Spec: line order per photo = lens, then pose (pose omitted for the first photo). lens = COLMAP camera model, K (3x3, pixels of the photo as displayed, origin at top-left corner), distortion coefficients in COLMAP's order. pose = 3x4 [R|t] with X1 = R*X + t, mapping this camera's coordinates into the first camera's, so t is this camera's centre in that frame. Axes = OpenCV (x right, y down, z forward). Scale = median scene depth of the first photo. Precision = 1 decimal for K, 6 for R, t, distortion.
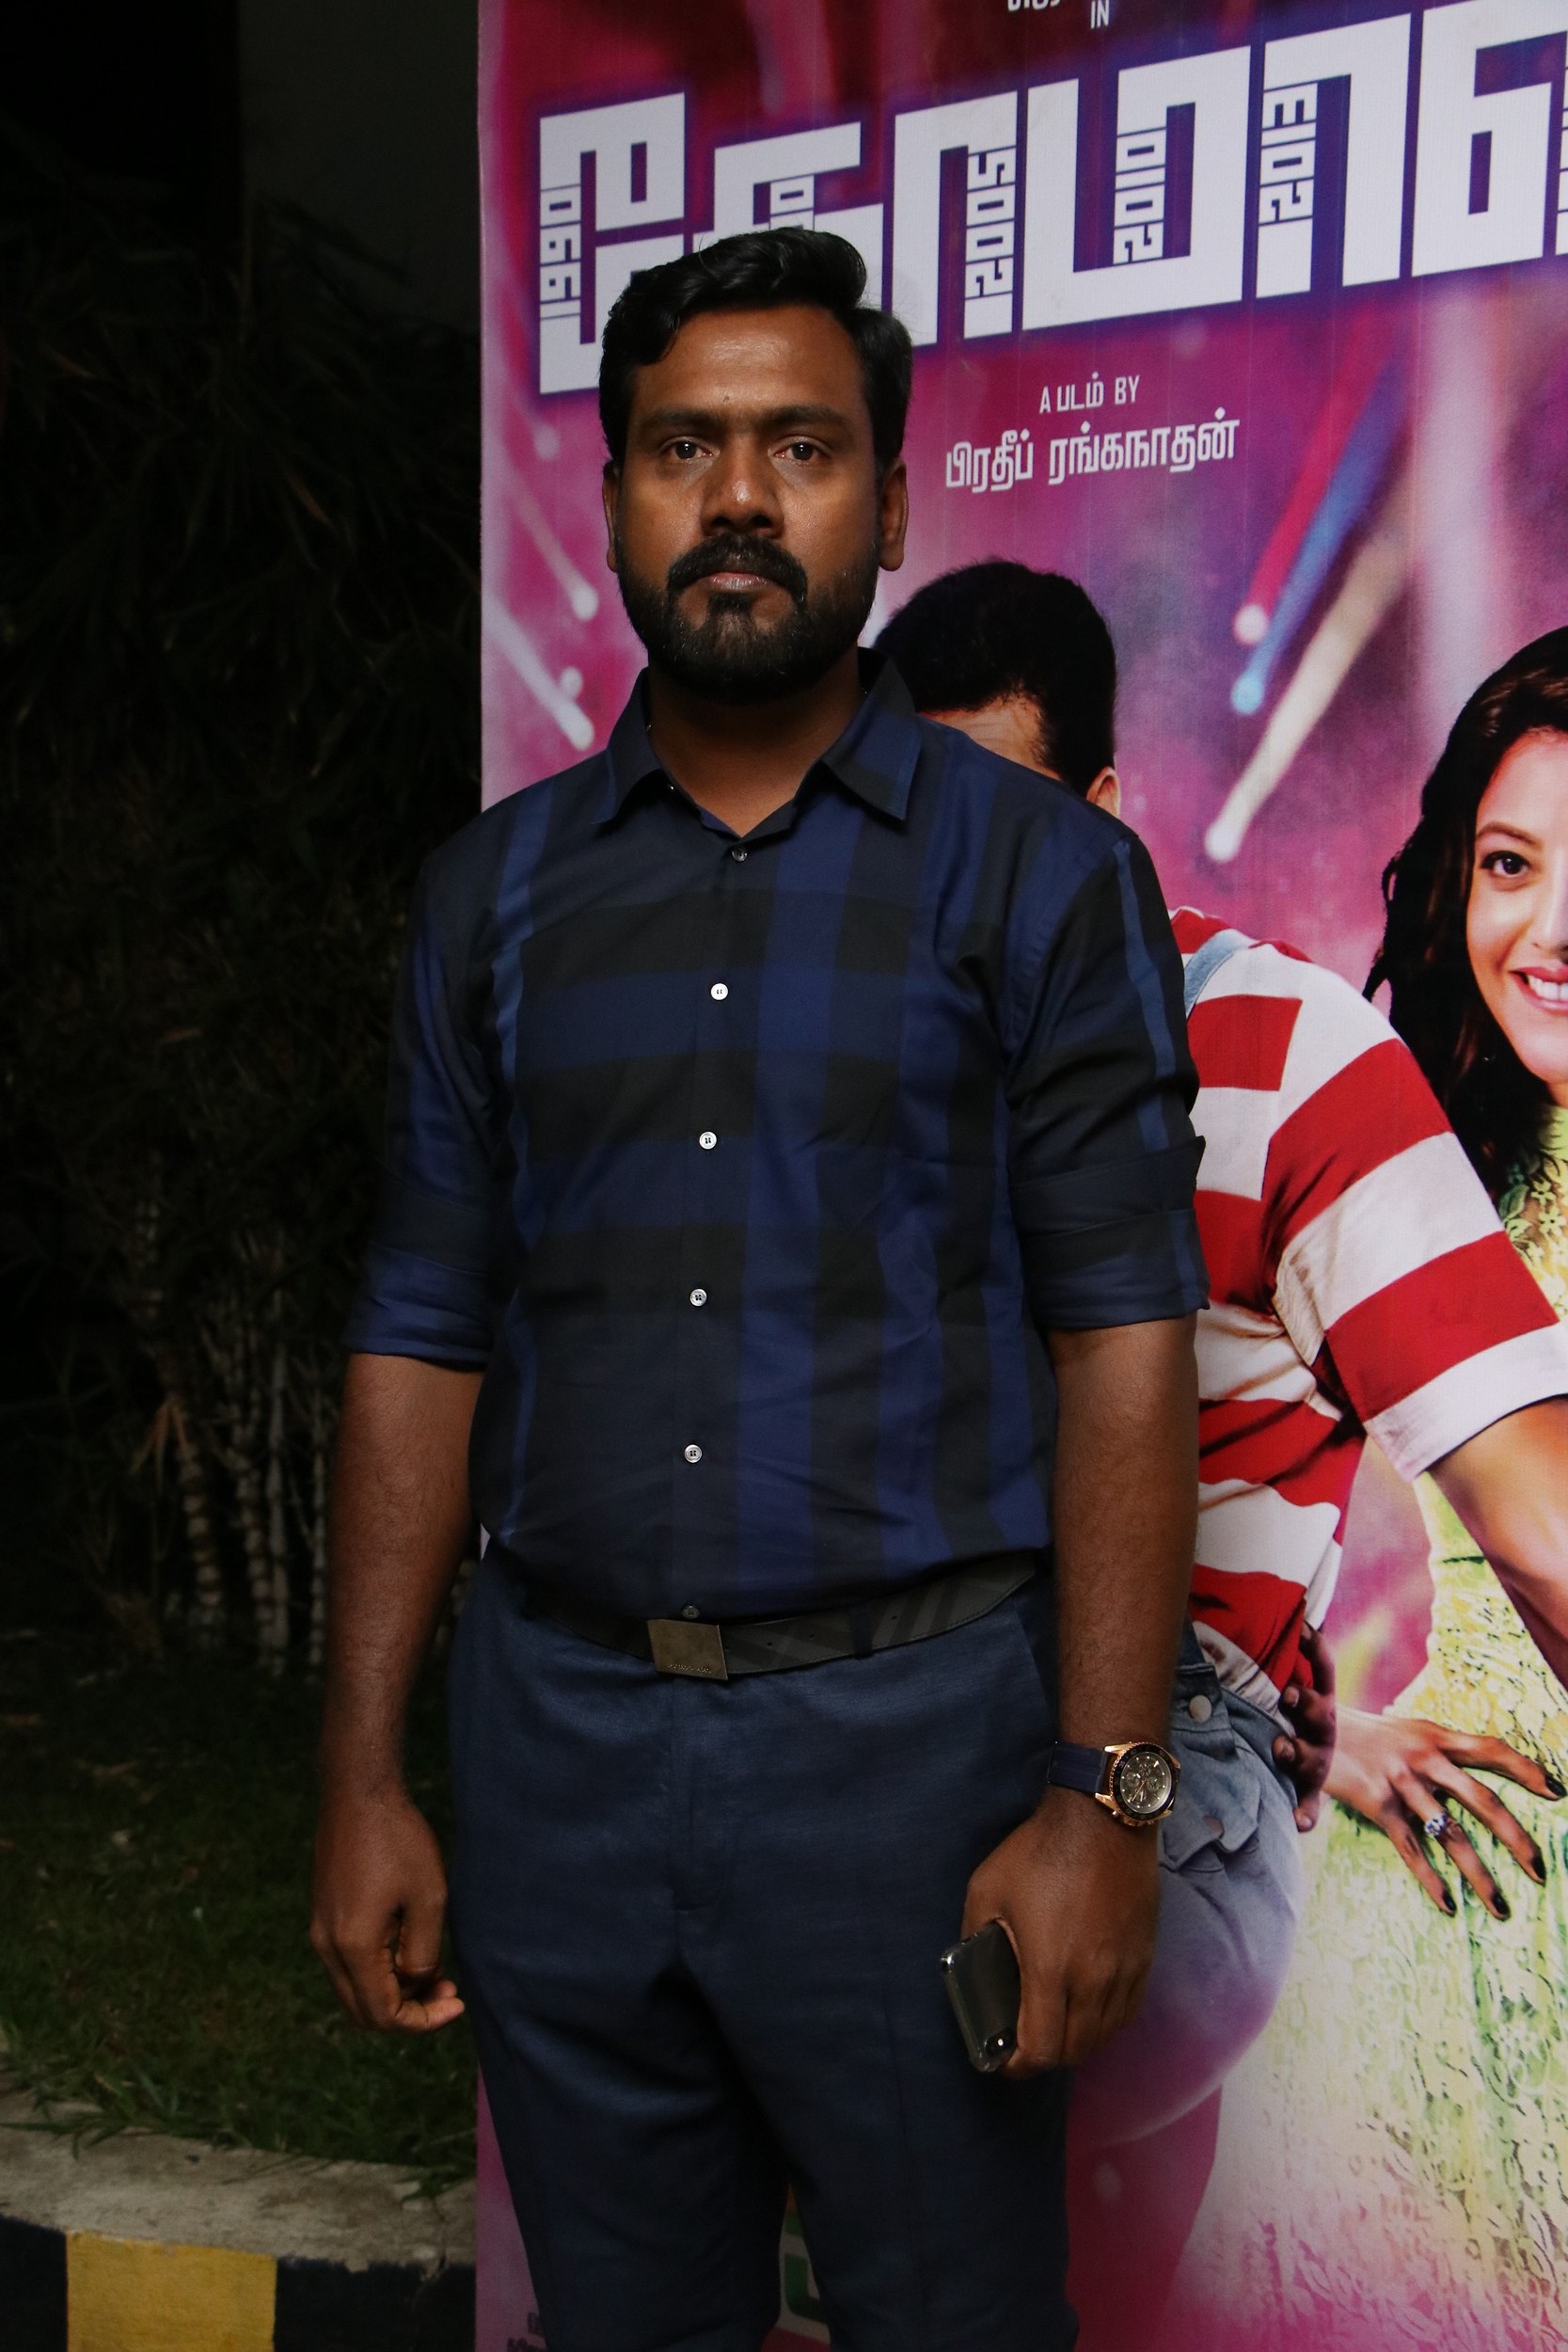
lens RADIAL K [[3624.3, 0, 767.2], [0, 3624.3, 1196.1], [0, 0, 1]] dist [0.034550, 0.608936]
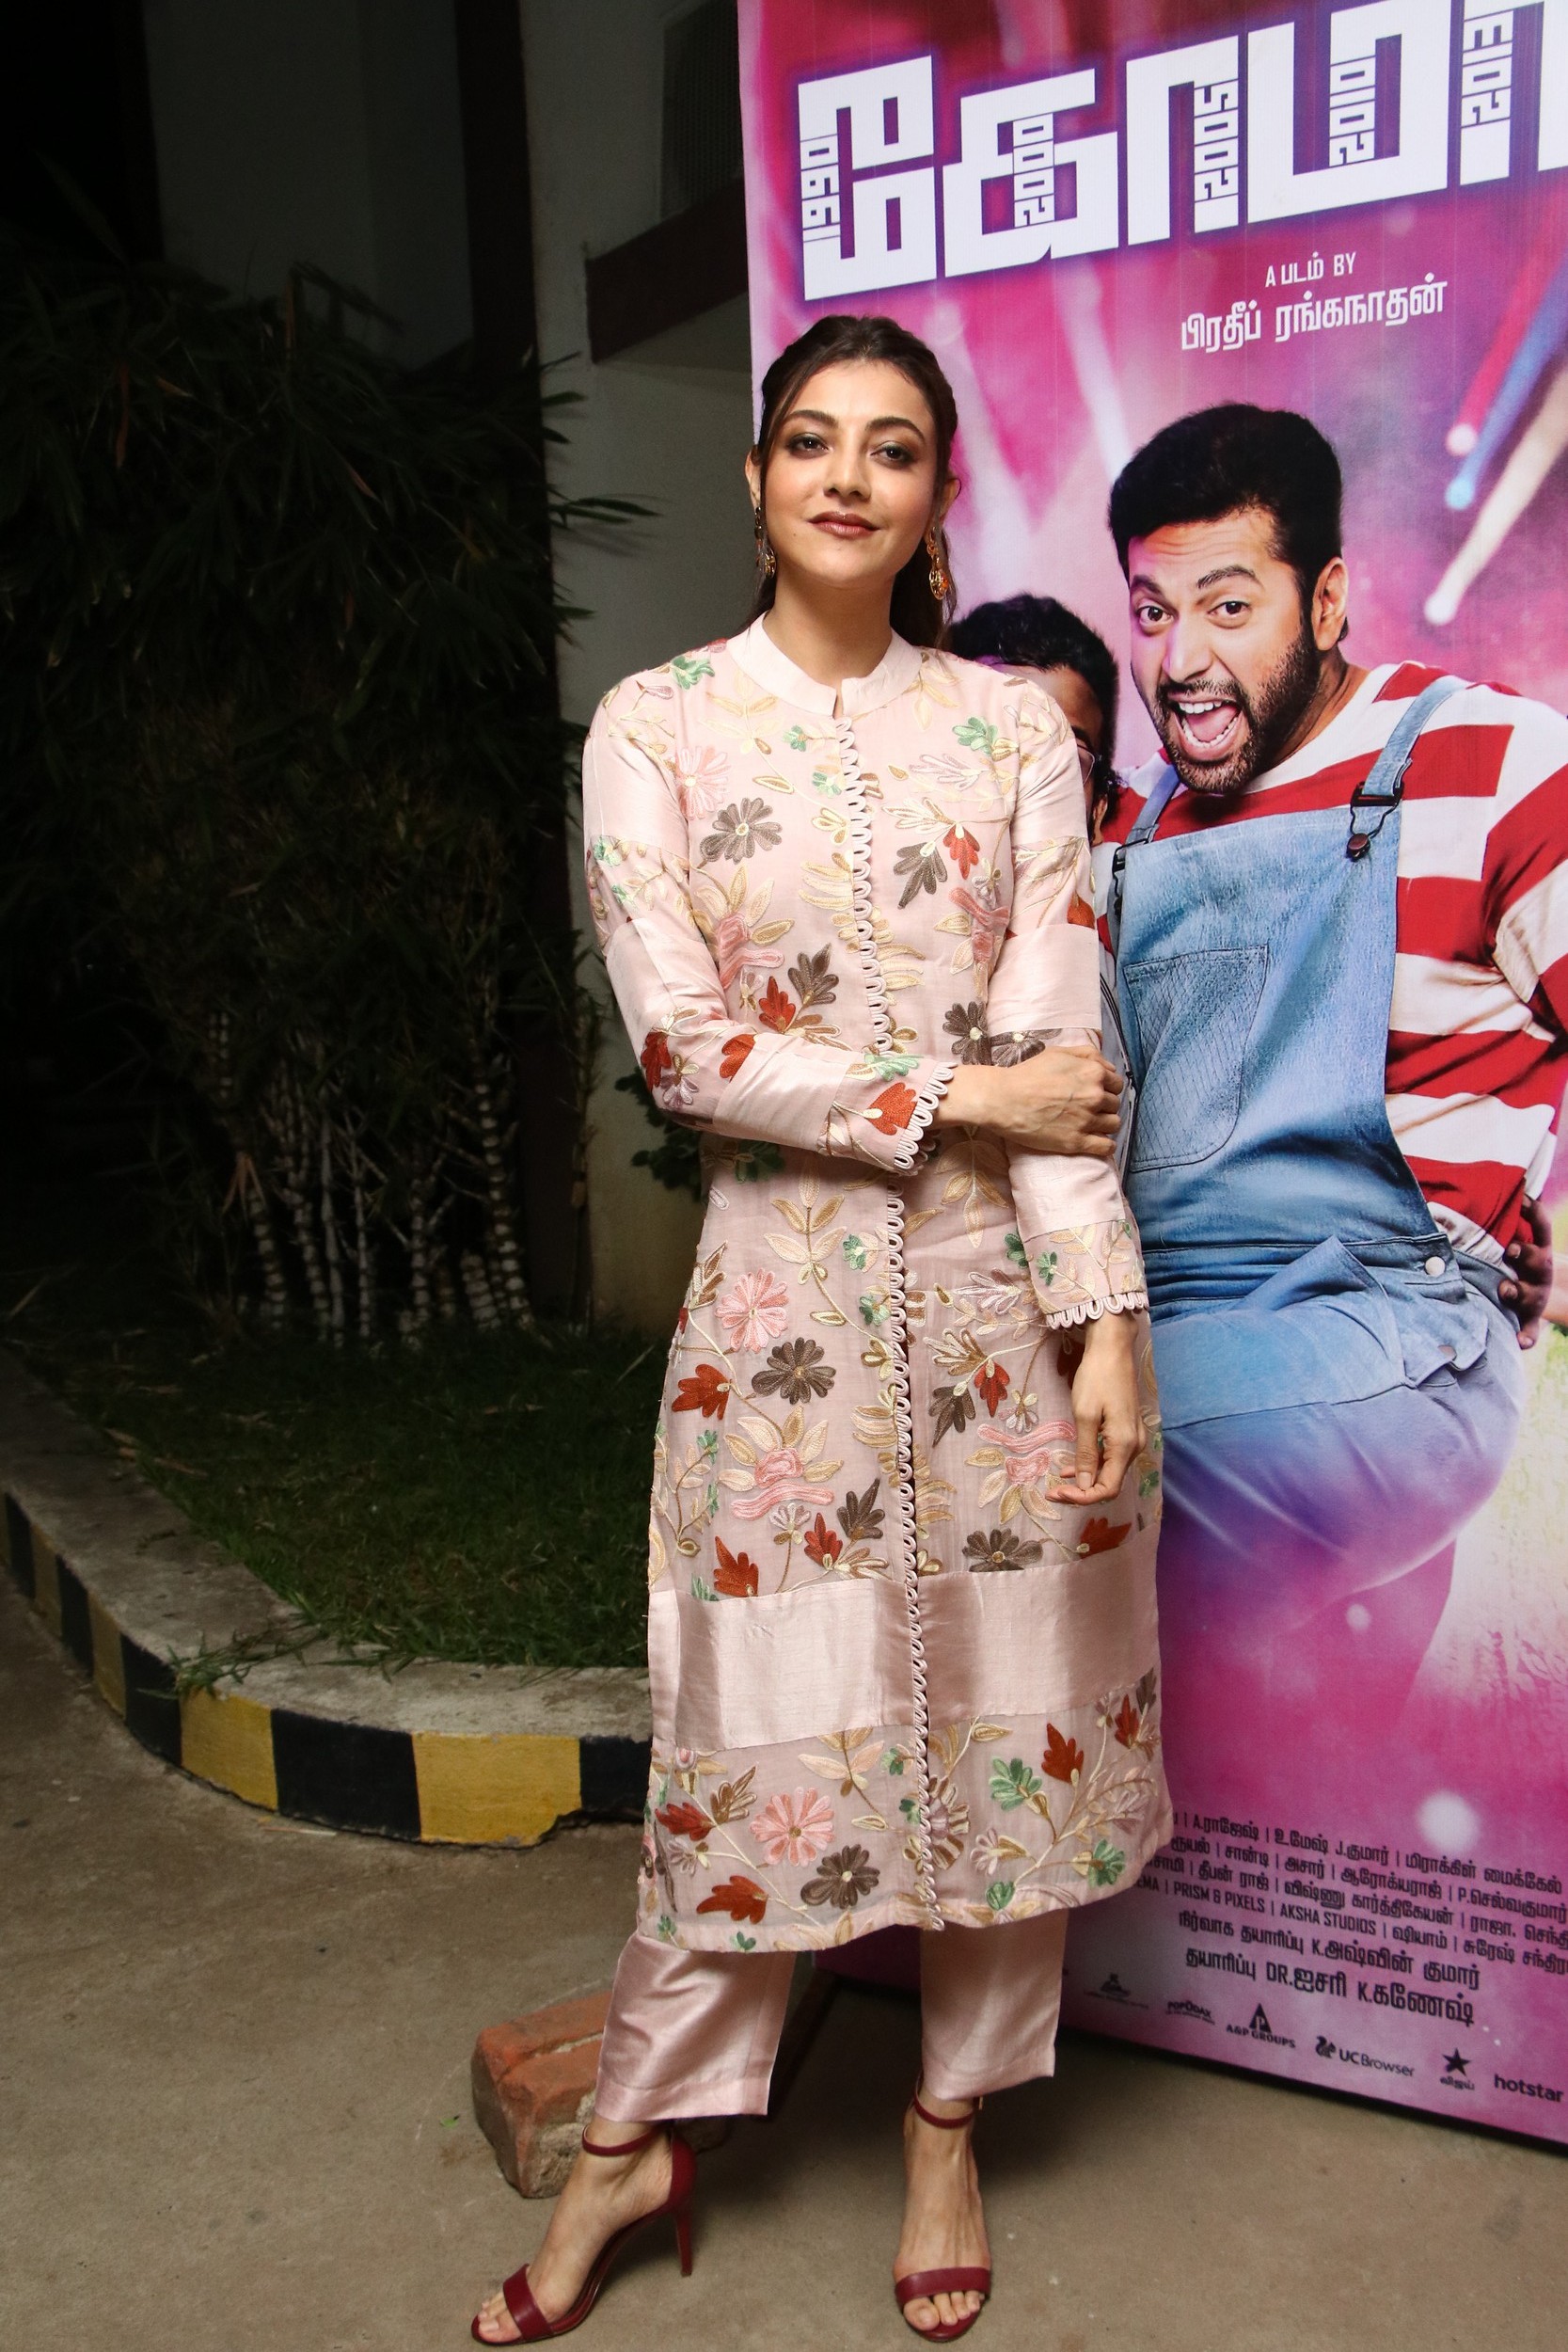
lens RADIAL K [[2365.5, 0, 791.9], [0, 2365.5, 1208.3], [0, 0, 1]] dist [-0.124365, 0.261327]
pose [[0.984680, -0.065415, 0.161635, -0.253146], [0.053151, 0.995451, 0.079070, 0.038565], [-0.166072, -0.069268, 0.983678, 0.188424]]
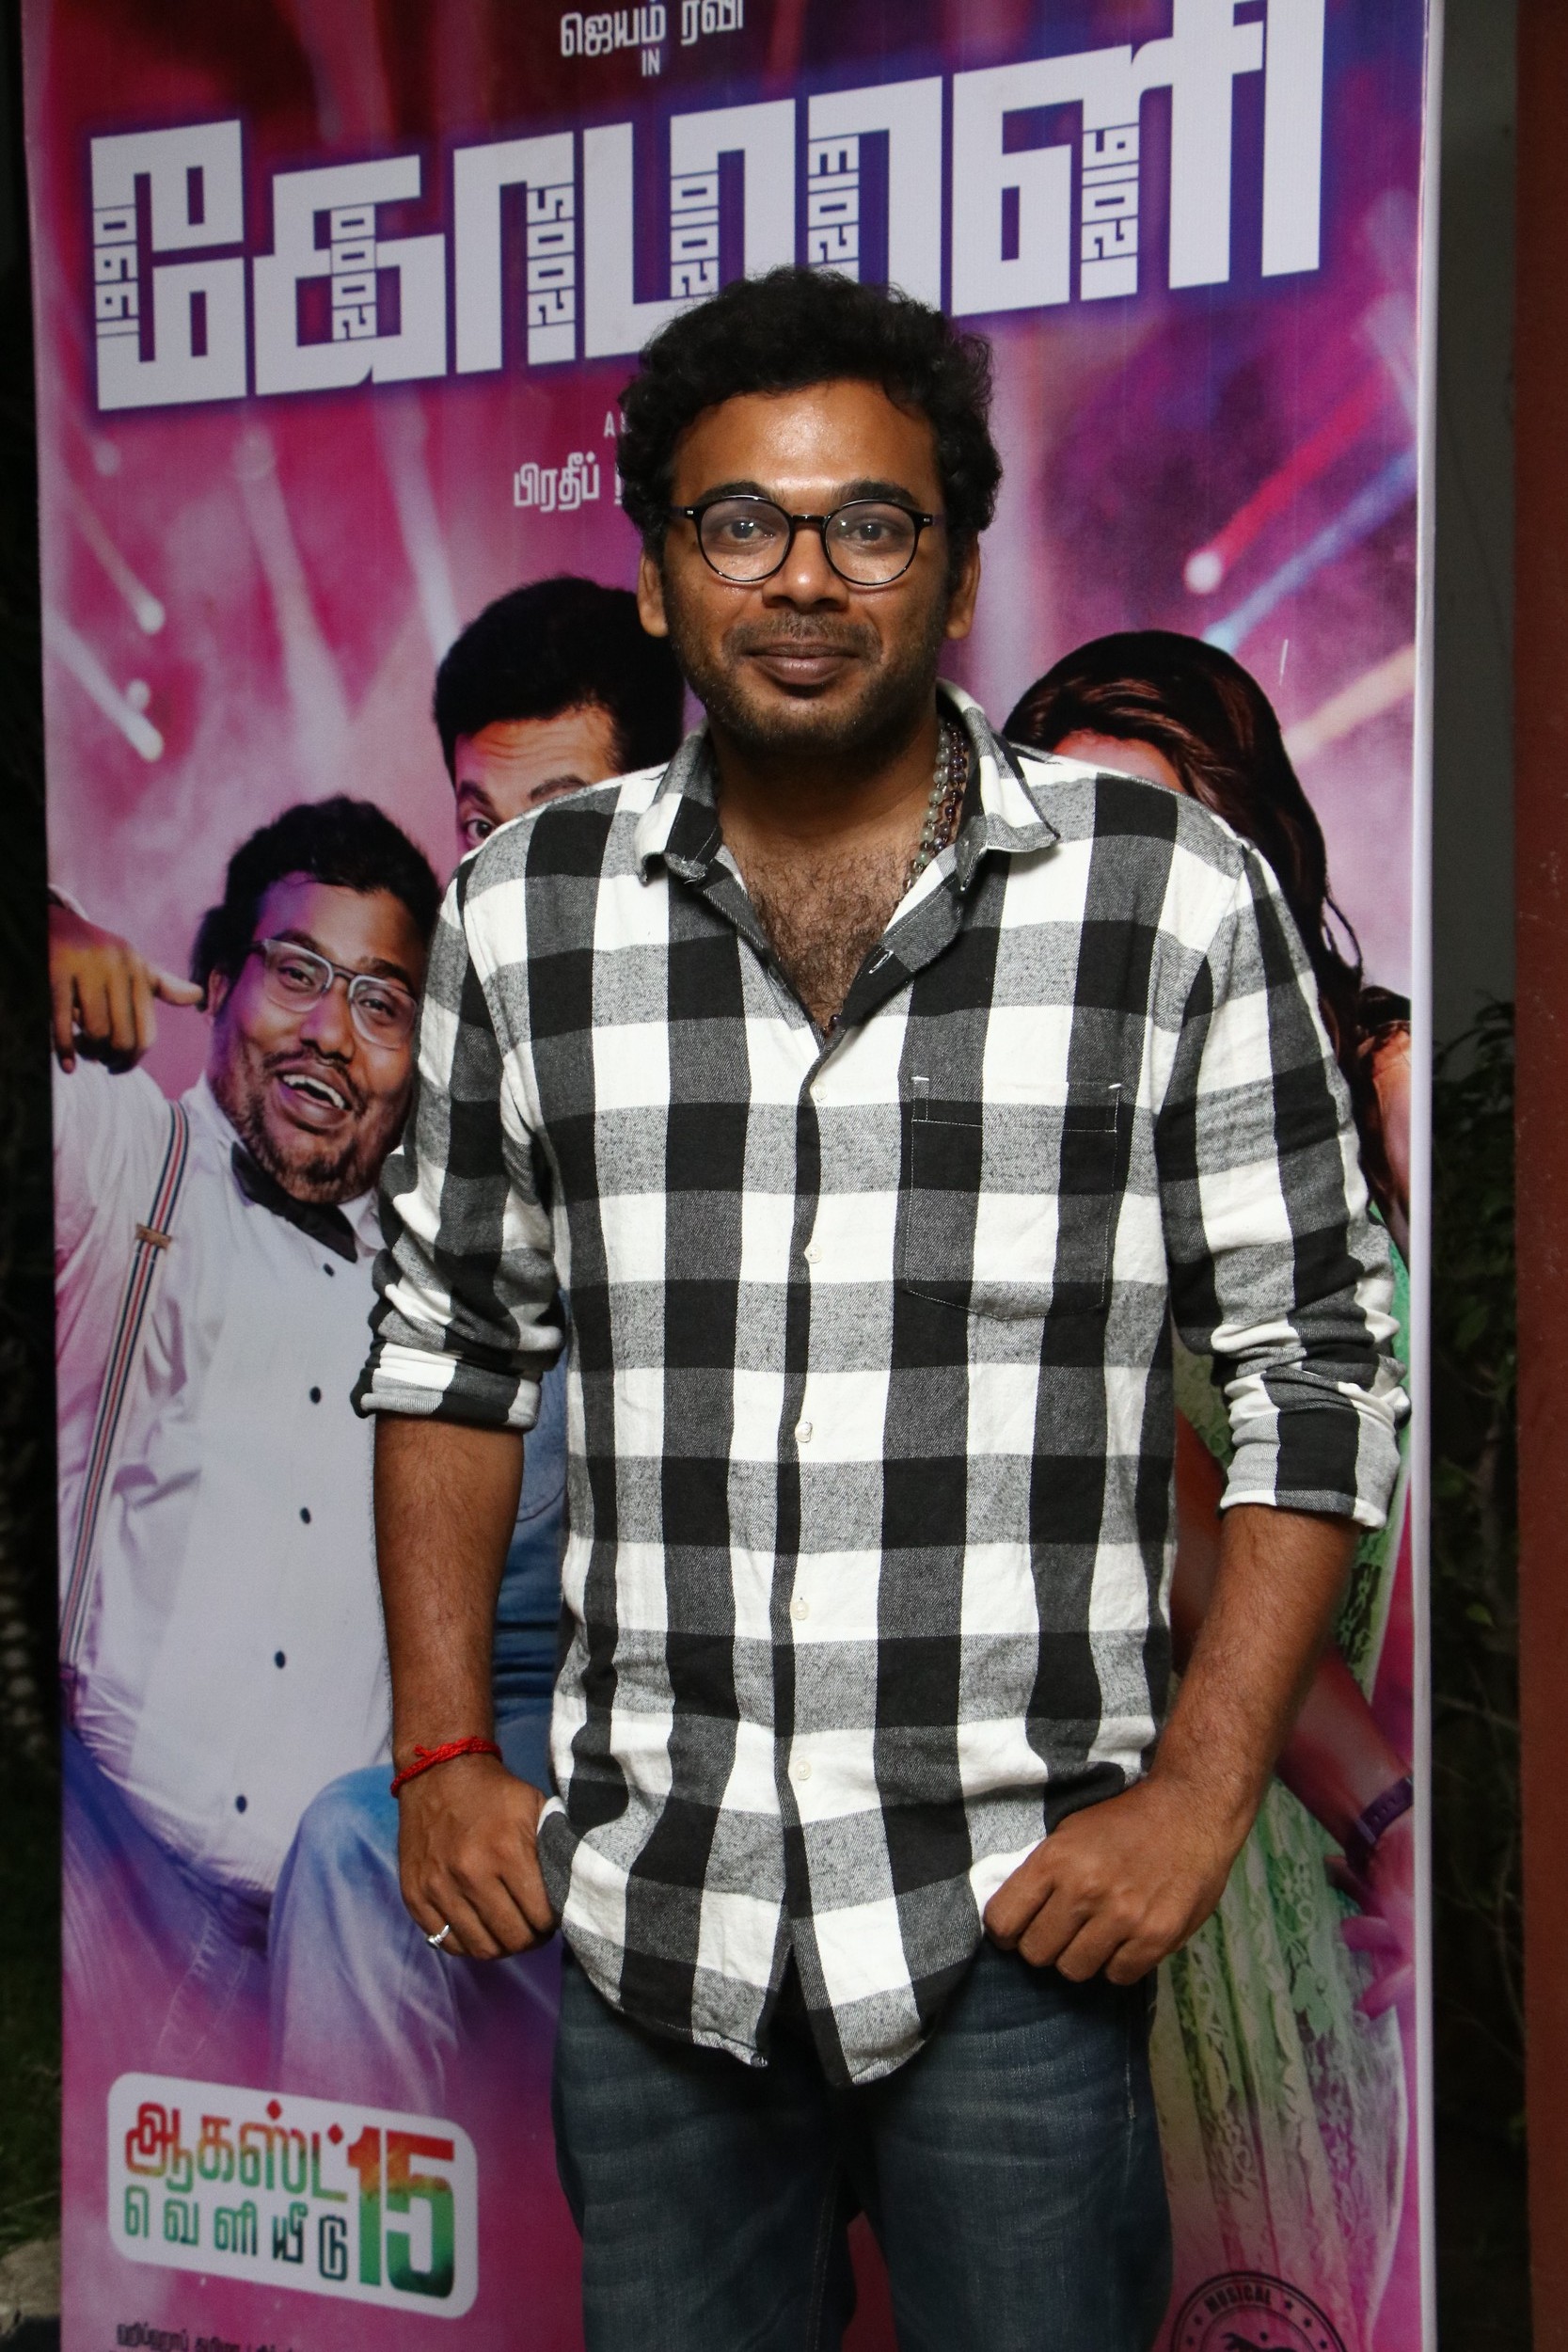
lens RADIAL K [[3984.3, 0, 791.8], [0, 3984.3, 1198.2], [0, 0, 1]] dist [0.119836, 0.507042]
pose [[0.988301, -0.021113, 0.151048, -0.052167], [0.024748, 0.999447, -0.022230, 0.032706], [-0.150495, 0.025708, 0.988276, -0.151179]]
